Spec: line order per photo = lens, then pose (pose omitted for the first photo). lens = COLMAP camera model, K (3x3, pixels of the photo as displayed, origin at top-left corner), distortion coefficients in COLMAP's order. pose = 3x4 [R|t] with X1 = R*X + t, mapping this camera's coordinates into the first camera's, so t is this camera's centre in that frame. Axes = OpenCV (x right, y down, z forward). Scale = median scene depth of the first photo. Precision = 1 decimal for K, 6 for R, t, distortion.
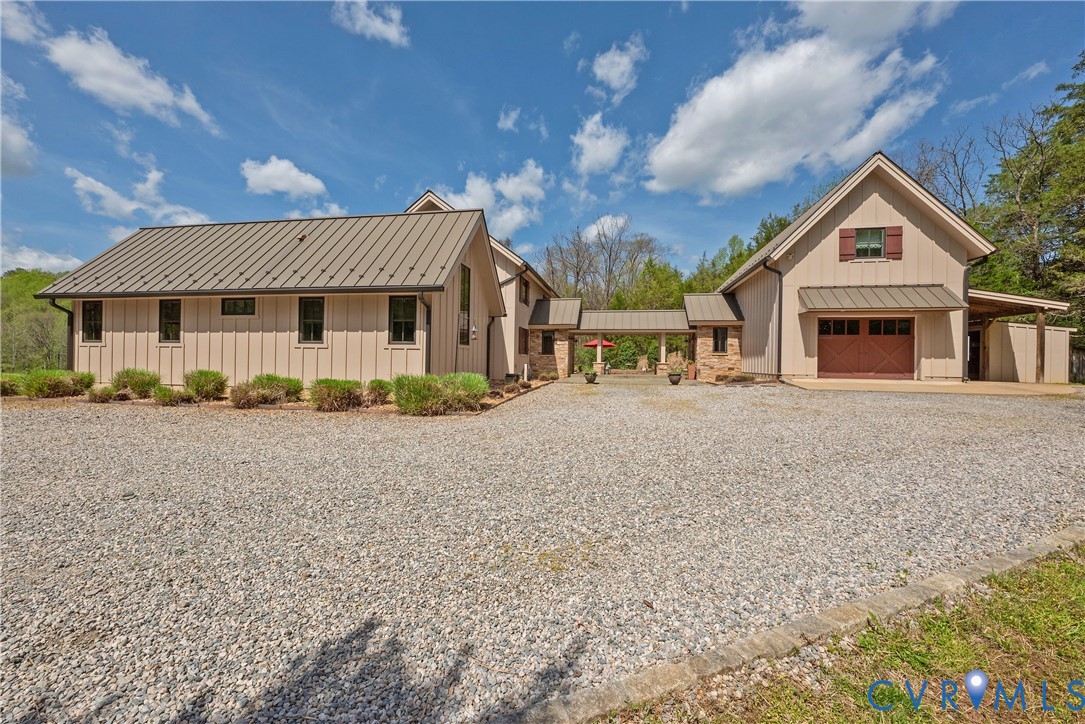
lens RADIAL K [[427.4, 0, 540.3], [0, 427.4, 361.0], [0, 0, 1]] dist [-0.000626, 0.000138]
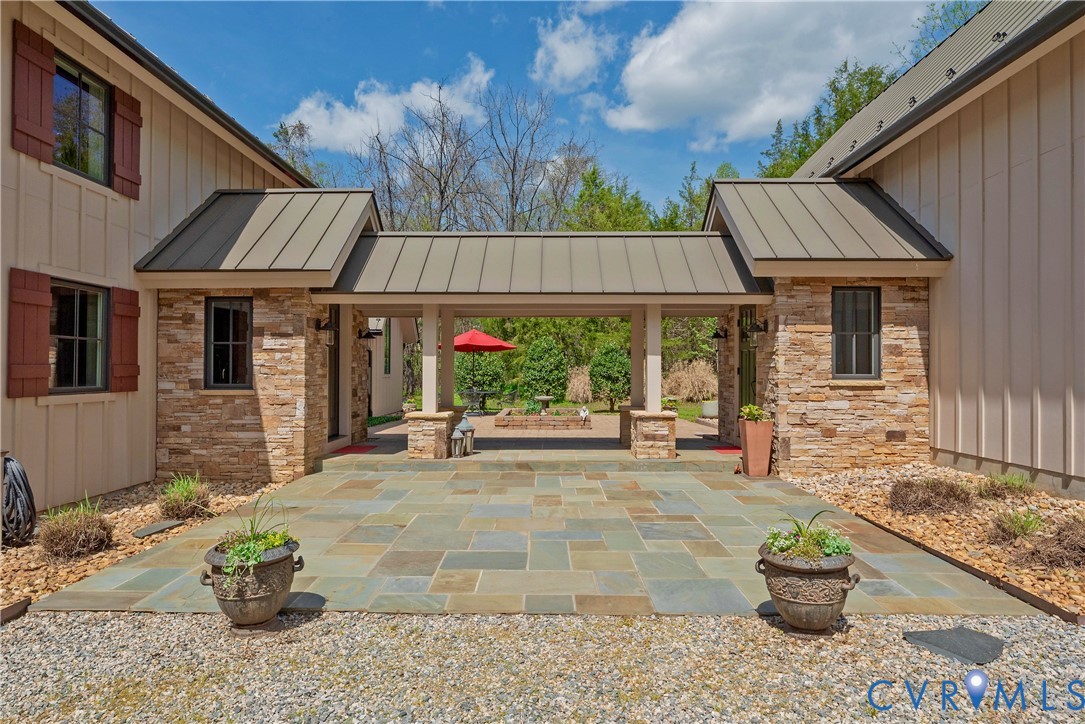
lens RADIAL K [[651.4, 0, 545.1], [0, 651.4, 359.9], [0, 0, 1]] dist [0.004404, 0.000678]
pose [[0.983704, -0.008109, 0.179615, 0.147159], [0.009716, 0.999920, -0.008068, -0.029416], [-0.179535, 0.009682, 0.983704, 0.622025]]
